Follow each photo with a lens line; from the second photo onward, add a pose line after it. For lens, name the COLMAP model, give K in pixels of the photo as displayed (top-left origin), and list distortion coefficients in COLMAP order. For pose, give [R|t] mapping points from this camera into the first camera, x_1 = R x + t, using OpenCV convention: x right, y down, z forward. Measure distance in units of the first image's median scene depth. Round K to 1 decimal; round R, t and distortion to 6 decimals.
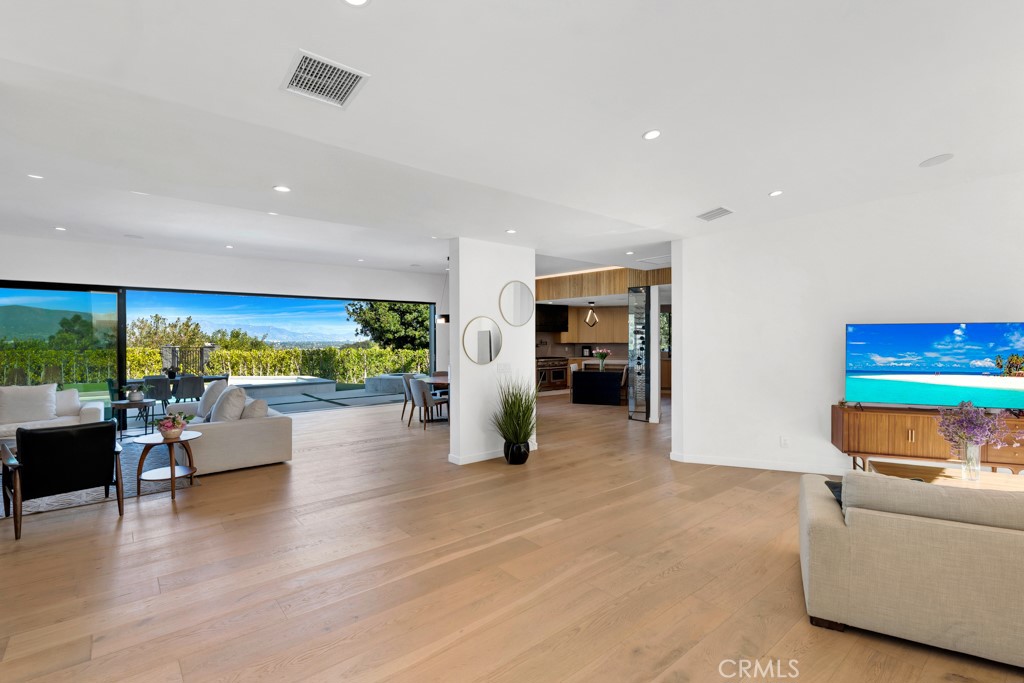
lens RADIAL K [[468.5, 0, 505.7], [0, 468.5, 342.7], [0, 0, 1]] dist [-0.000653, 0.000021]
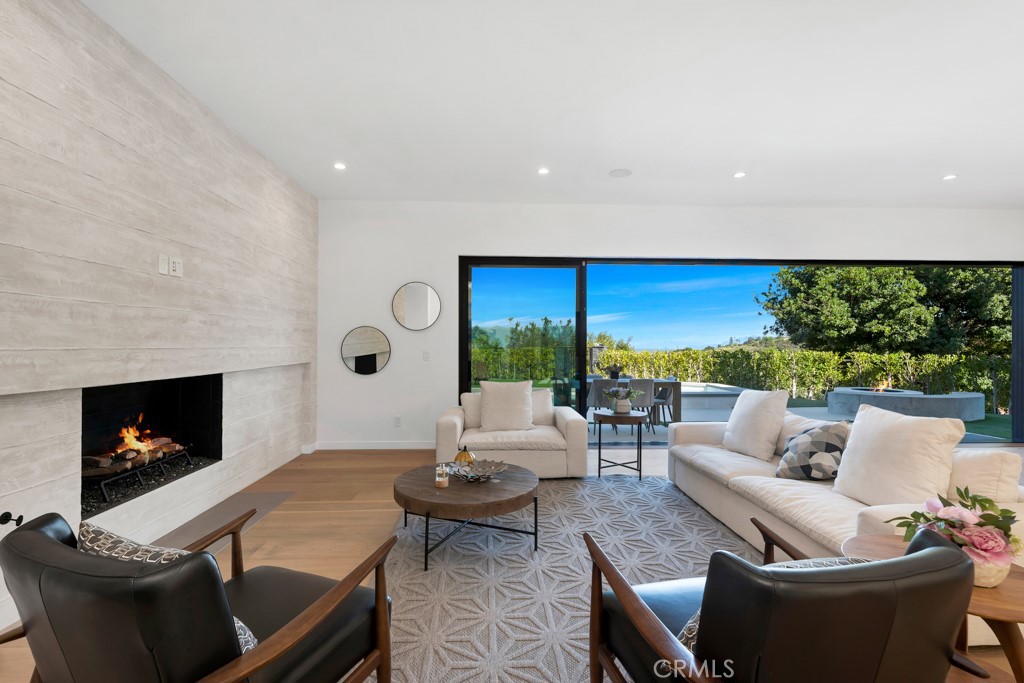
lens RADIAL K [[468.5, 0, 515.7], [0, 468.5, 341.0], [0, 0, 1]] dist [-0.000653, 0.000021]
pose [[0.796180, -0.001442, -0.605058, -0.203032], [-0.009870, 0.999833, -0.015371, 0.013259], [0.604979, 0.018210, 0.796033, 0.146994]]
